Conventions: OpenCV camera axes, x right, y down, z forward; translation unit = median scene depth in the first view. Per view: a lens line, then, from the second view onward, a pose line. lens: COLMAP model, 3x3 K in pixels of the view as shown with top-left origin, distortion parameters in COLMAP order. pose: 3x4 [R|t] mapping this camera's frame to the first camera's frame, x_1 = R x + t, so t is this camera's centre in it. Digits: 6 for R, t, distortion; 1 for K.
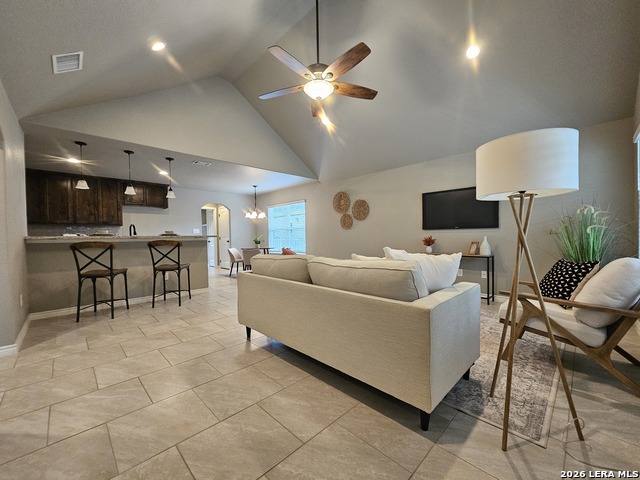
lens RADIAL K [[259.2, 0, 319.3], [0, 259.2, 240.8], [0, 0, 1]] dist [-0.001652, -0.000256]
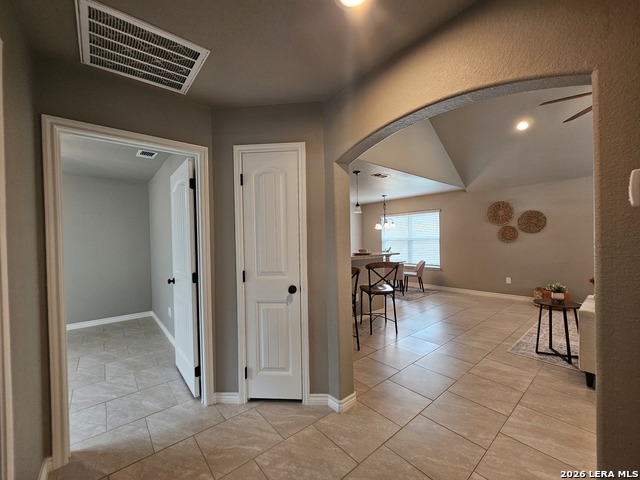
lens RADIAL K [[261.8, 0, 319.3], [0, 261.8, 241.9], [0, 0, 1]] dist [-0.000077, 0.000068]
pose [[0.996859, 0.001364, -0.079189, -0.732151], [-0.001570, 0.999996, -0.002531, -0.067255], [0.079185, 0.002648, 0.996856, 0.053510]]
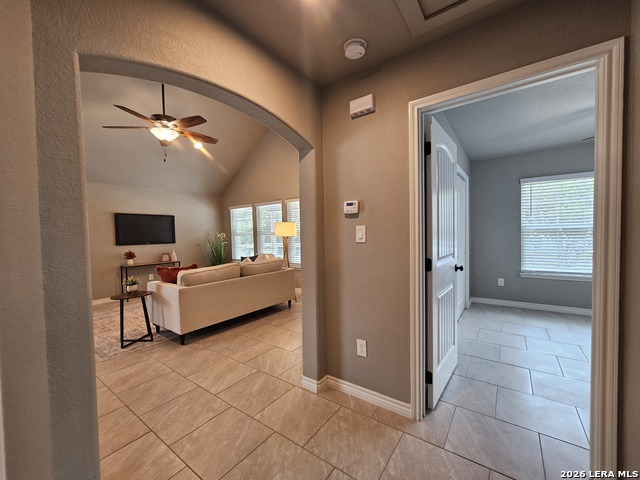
lens RADIAL K [[261.8, 0, 319.3], [0, 261.8, 241.9], [0, 0, 1]] dist [-0.000077, 0.000068]
pose [[-0.163282, -0.013346, 0.986489, -1.010182], [0.042942, 0.998865, 0.020621, -0.053305], [-0.985645, 0.045728, -0.162523, 0.389822]]
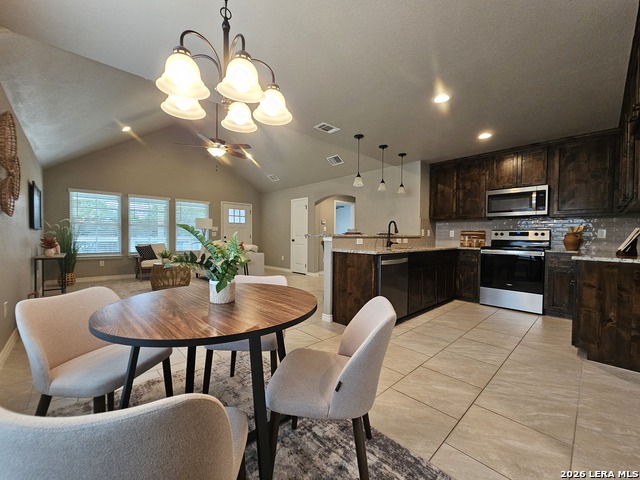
lens RADIAL K [[261.8, 0, 319.3], [0, 261.8, 241.9], [0, 0, 1]] dist [-0.000077, 0.000068]
pose [[-0.999594, 0.006364, 0.027789, -0.547112], [0.007370, 0.999316, 0.036244, -0.030607], [-0.027540, 0.036434, -0.998957, 2.071582]]
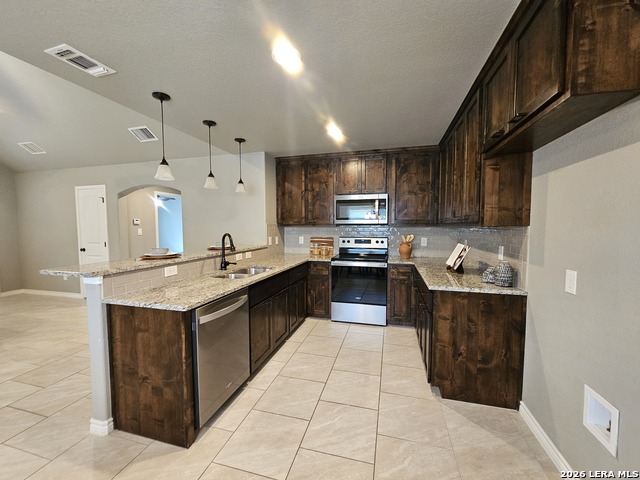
lens RADIAL K [[261.8, 0, 319.3], [0, 261.8, 241.9], [0, 0, 1]] dist [-0.000077, 0.000068]
pose [[-0.866744, 0.049011, -0.496340, -0.660554], [0.009475, 0.996598, 0.081864, -0.102181], [0.498664, 0.066252, -0.864260, 1.801865]]
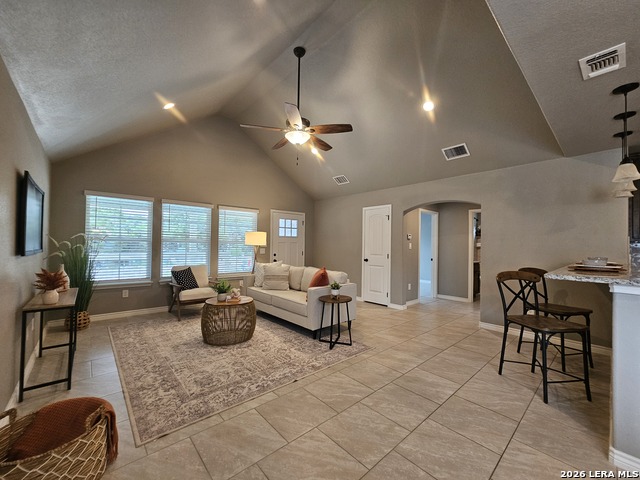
lens RADIAL K [[261.8, 0, 319.3], [0, 261.8, 241.9], [0, 0, 1]] dist [-0.000077, 0.000068]
pose [[-0.998735, 0.000931, 0.050284, -0.119816], [0.001035, 0.999997, 0.002042, -0.079674], [-0.050282, 0.002091, -0.998733, 1.660142]]
